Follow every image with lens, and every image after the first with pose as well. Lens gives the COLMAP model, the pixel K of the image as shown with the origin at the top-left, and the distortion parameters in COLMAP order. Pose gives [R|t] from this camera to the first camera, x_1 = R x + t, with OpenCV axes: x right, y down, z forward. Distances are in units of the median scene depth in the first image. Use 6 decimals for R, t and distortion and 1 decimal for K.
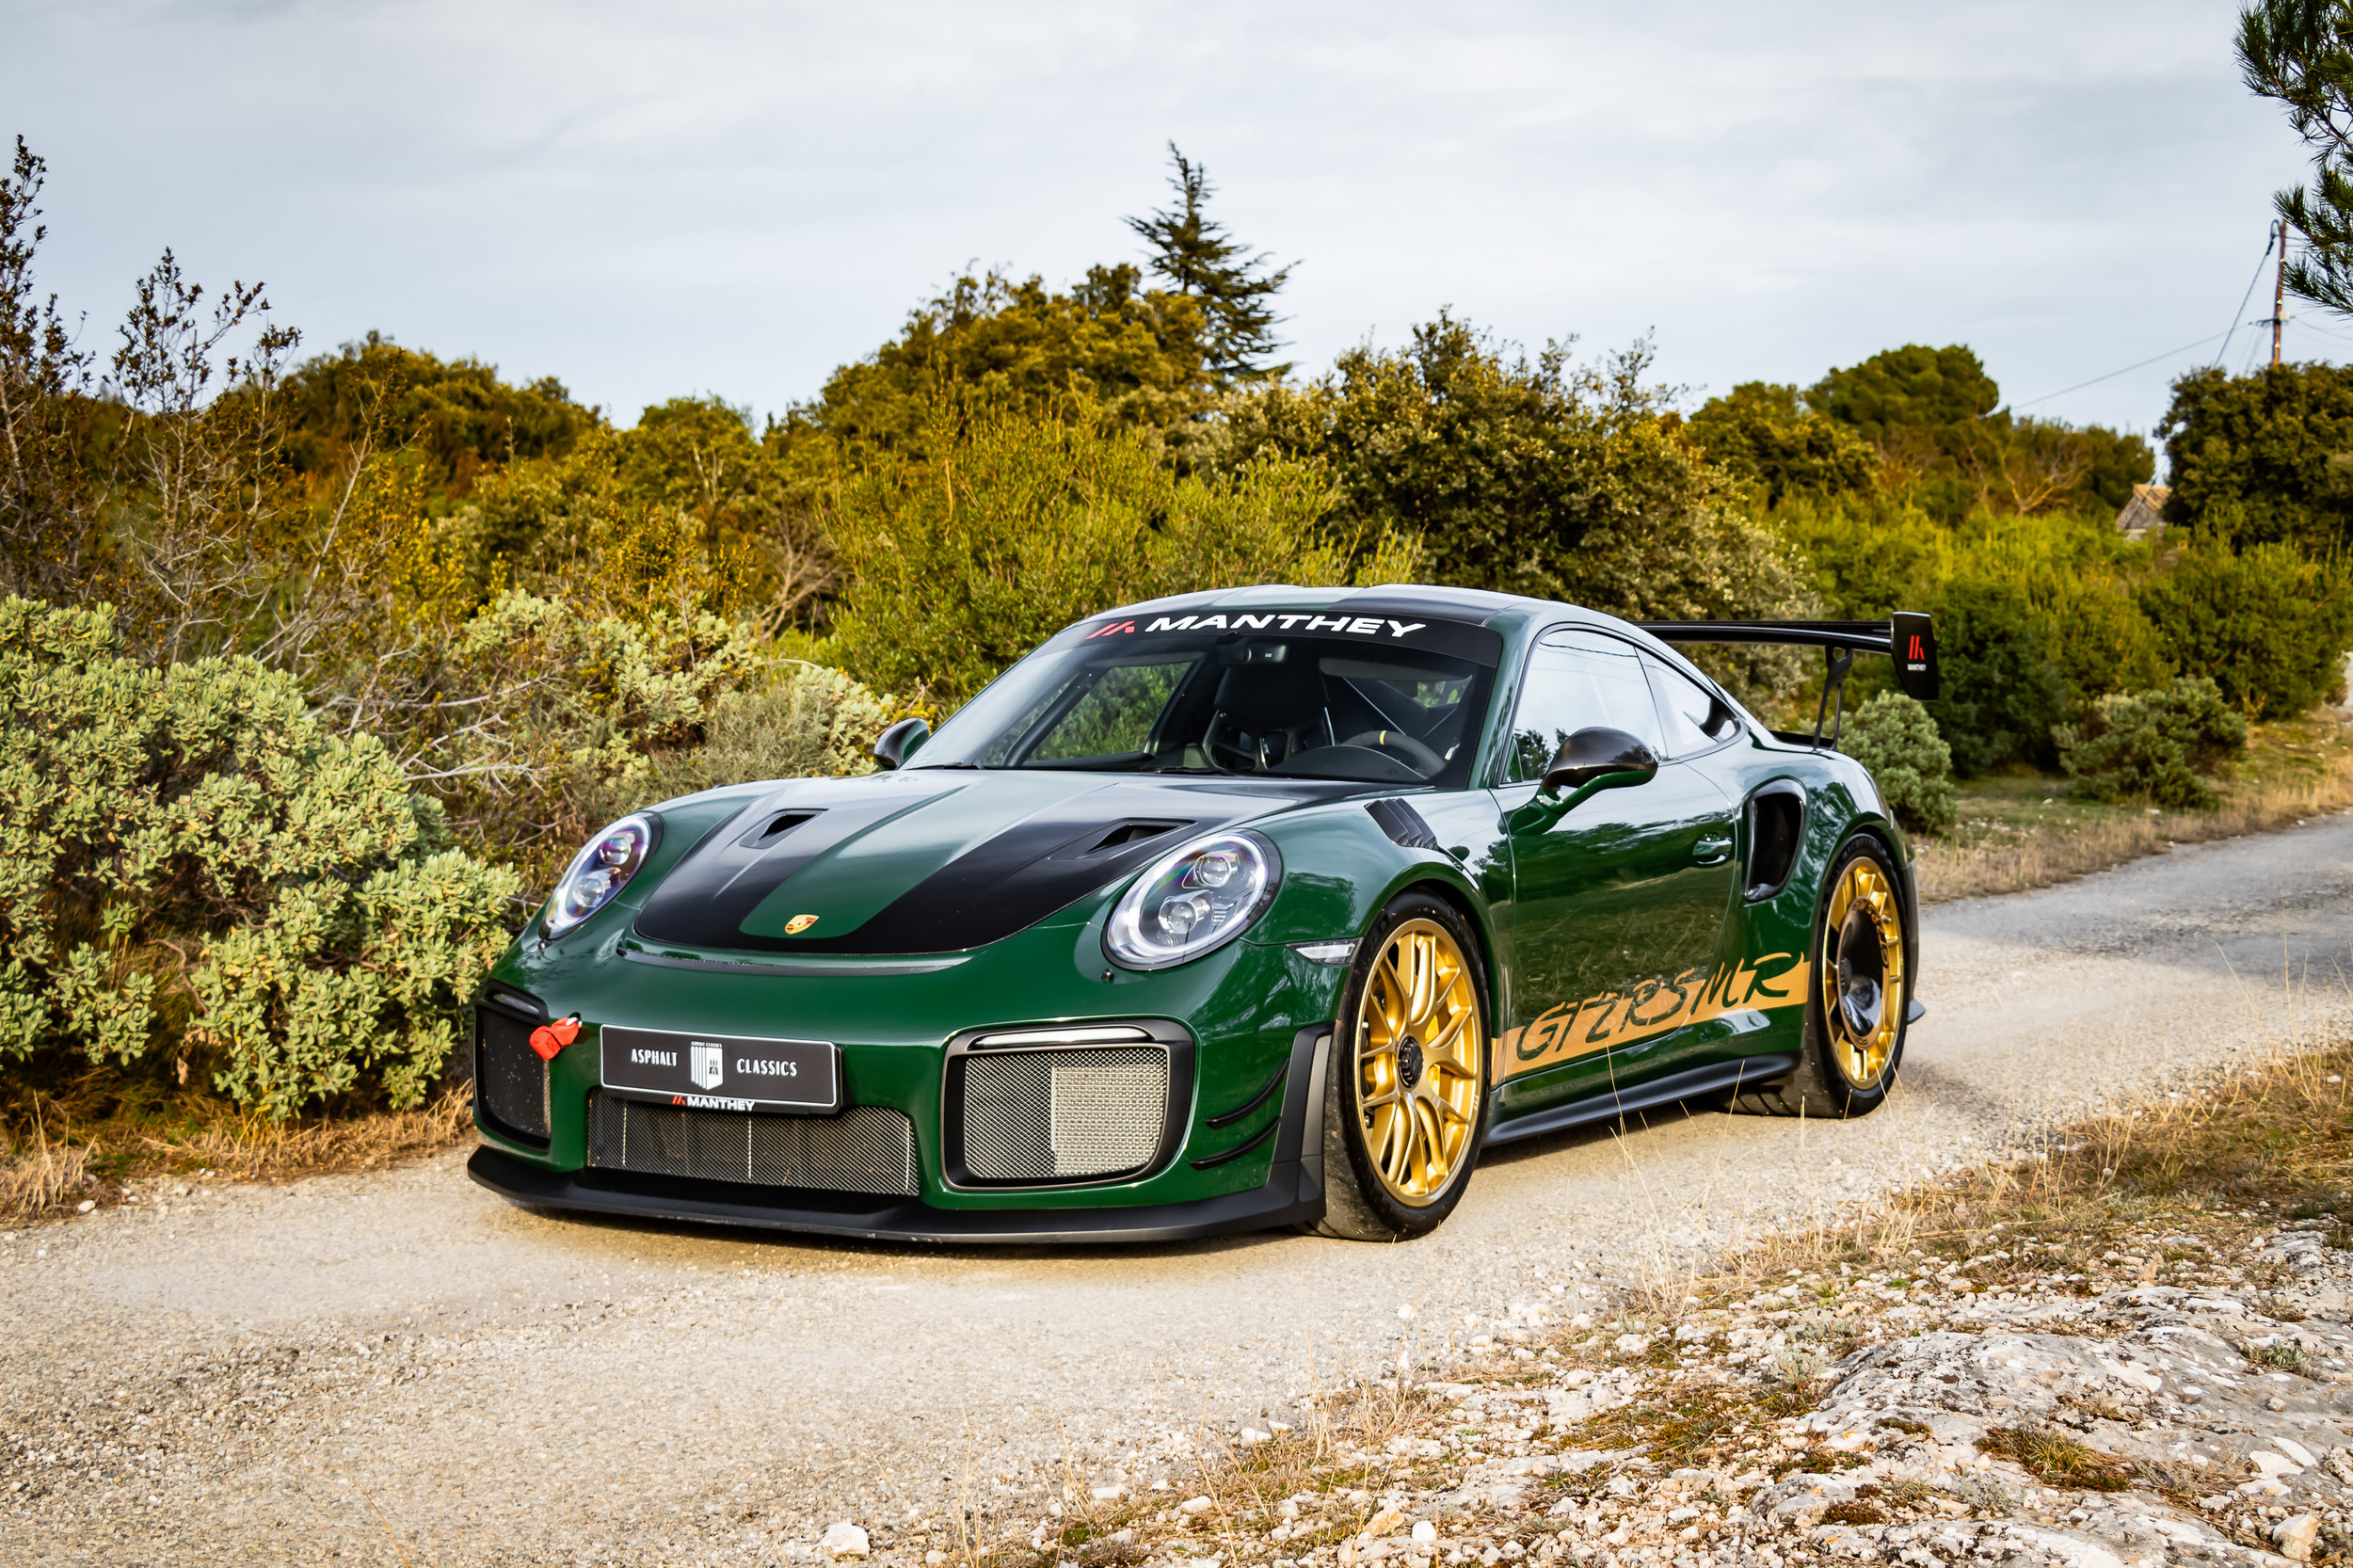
lens RADIAL K [[3600.7, 0, 1179.7], [0, 3600.7, 785.0], [0, 0, 1]] dist [0.291362, 0.000000]
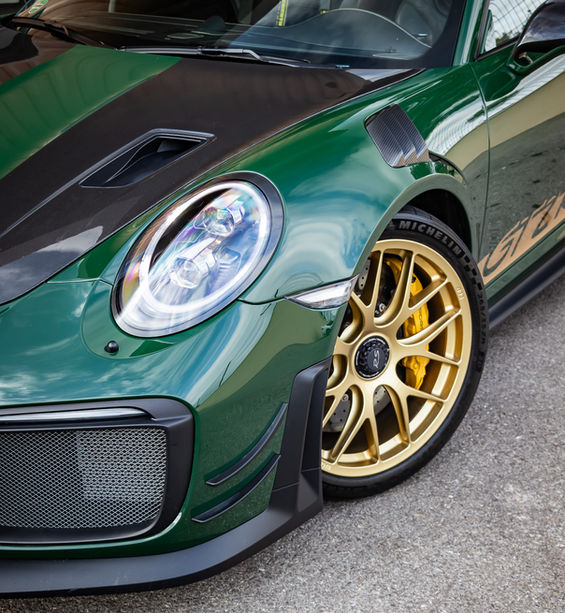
lens RADIAL K [[1285.5, 0, 284.2], [0, 1285.5, 306.7], [0, 0, 1]] dist [0.089422, 0.000000]
pose [[0.999550, 0.005517, -0.029478, 0.035245], [0.005173, 0.936481, 0.350681, -0.075144], [0.029540, -0.350676, 0.936031, 0.550856]]
